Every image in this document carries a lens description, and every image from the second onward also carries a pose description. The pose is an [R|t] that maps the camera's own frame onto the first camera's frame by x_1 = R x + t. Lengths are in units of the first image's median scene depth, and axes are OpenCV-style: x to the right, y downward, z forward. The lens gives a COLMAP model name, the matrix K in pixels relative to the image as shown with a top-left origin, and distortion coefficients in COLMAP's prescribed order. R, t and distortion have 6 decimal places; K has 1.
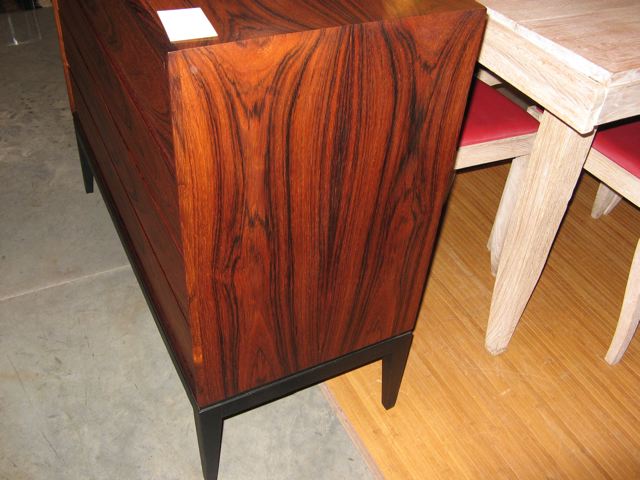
lens RADIAL K [[646.4, 0, 320.3], [0, 646.4, 238.8], [0, 0, 1]] dist [-0.131591, 0.000000]
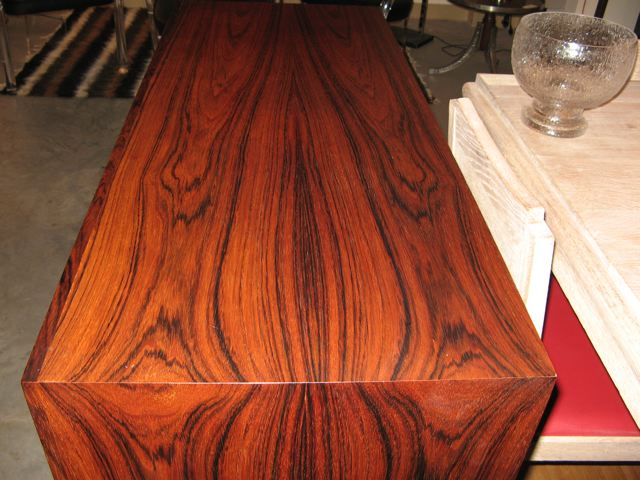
lens RADIAL K [[646.4, 0, 321.4], [0, 646.4, 240.1], [0, 0, 1]] dist [-0.131591, 0.000000]
pose [[0.918180, 0.217301, -0.331248, 0.244129], [-0.252771, 0.965169, -0.067492, -0.423308], [0.305044, 0.145700, 0.941127, 0.343777]]
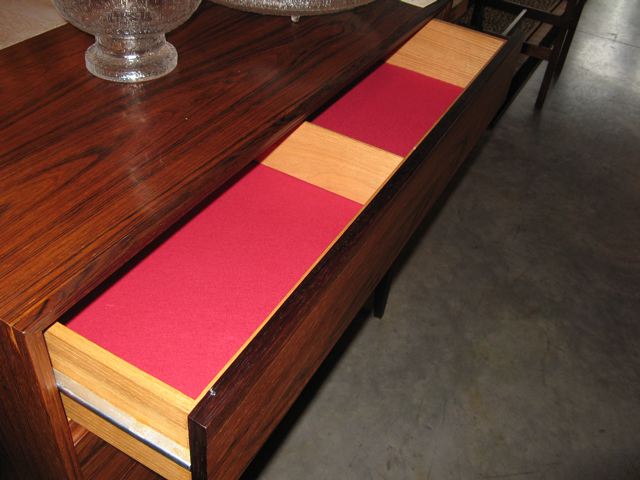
lens RADIAL K [[646.4, 0, 319.8], [0, 646.4, 242.0], [0, 0, 1]] dist [-0.131591, 0.000000]
pose [[-0.554565, -0.624454, 0.550014, -1.267672], [0.427418, 0.353358, 0.832137, -1.489642], [-0.713983, 0.696560, 0.070943, 1.407636]]
